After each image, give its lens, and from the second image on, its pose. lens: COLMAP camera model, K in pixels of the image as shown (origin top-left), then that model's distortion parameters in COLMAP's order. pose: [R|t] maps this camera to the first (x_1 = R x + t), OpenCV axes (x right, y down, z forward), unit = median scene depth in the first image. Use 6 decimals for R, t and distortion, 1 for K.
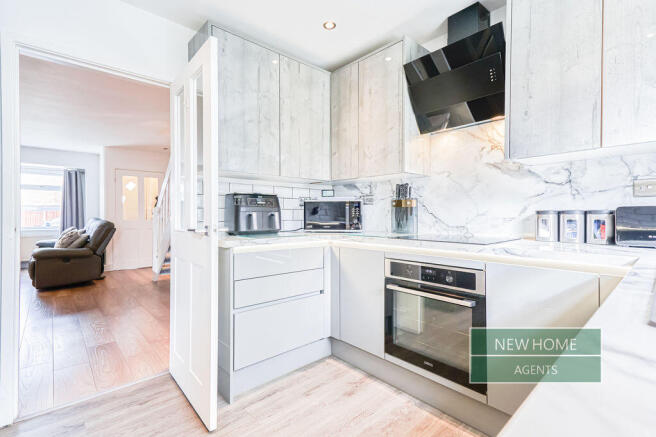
lens RADIAL K [[306.1, 0, 329.7], [0, 306.1, 214.7], [0, 0, 1]] dist [0.020596, -0.002073]
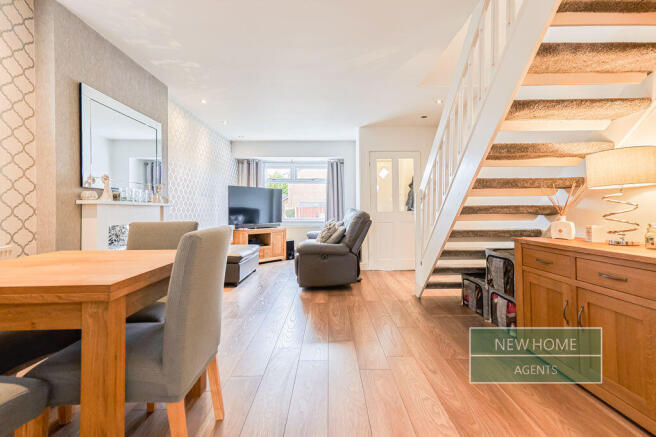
lens RADIAL K [[306.1, 0, 335.2], [0, 306.1, 209.8], [0, 0, 1]] dist [0.020596, -0.002073]
pose [[0.755834, -0.010821, -0.654673, -0.227591], [0.008414, 0.999941, -0.006814, 0.019525], [0.654709, -0.000358, 0.755881, 0.317205]]
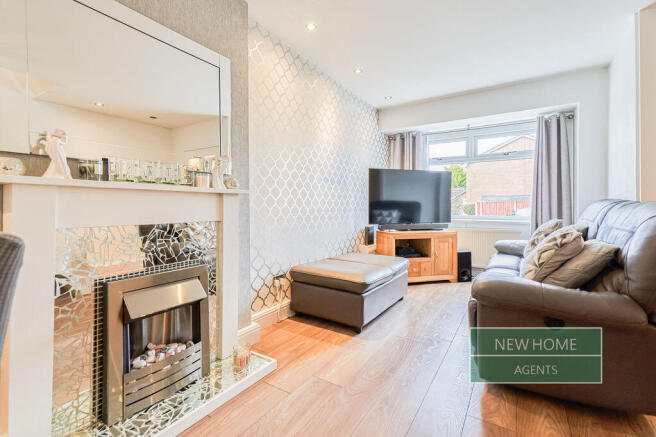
lens RADIAL K [[306.1, 0, 326.2], [0, 306.1, 208.5], [0, 0, 1]] dist [0.020596, -0.002073]
pose [[0.270424, -0.000272, -0.962741, -0.483684], [0.001297, 0.999999, 0.000081, 0.022406], [0.962740, -0.001270, 0.270424, 0.552663]]
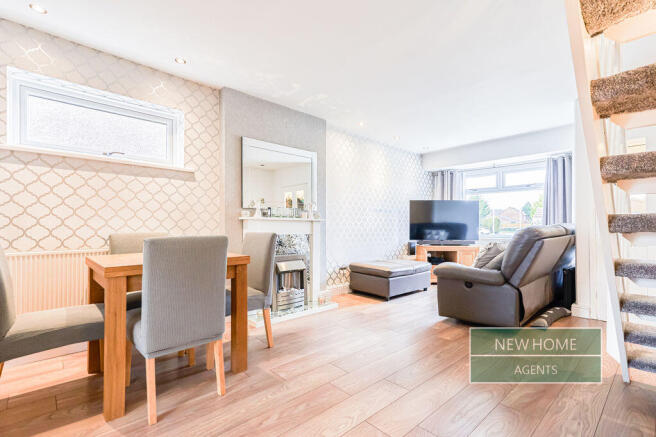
lens RADIAL K [[306.1, 0, 322.7], [0, 306.1, 227.9], [0, 0, 1]] dist [0.020596, -0.002073]
pose [[0.003748, -0.002357, -0.999990, -0.158007], [-0.003789, 0.999990, -0.002371, 0.023280], [0.999986, 0.003798, 0.003739, 0.553694]]
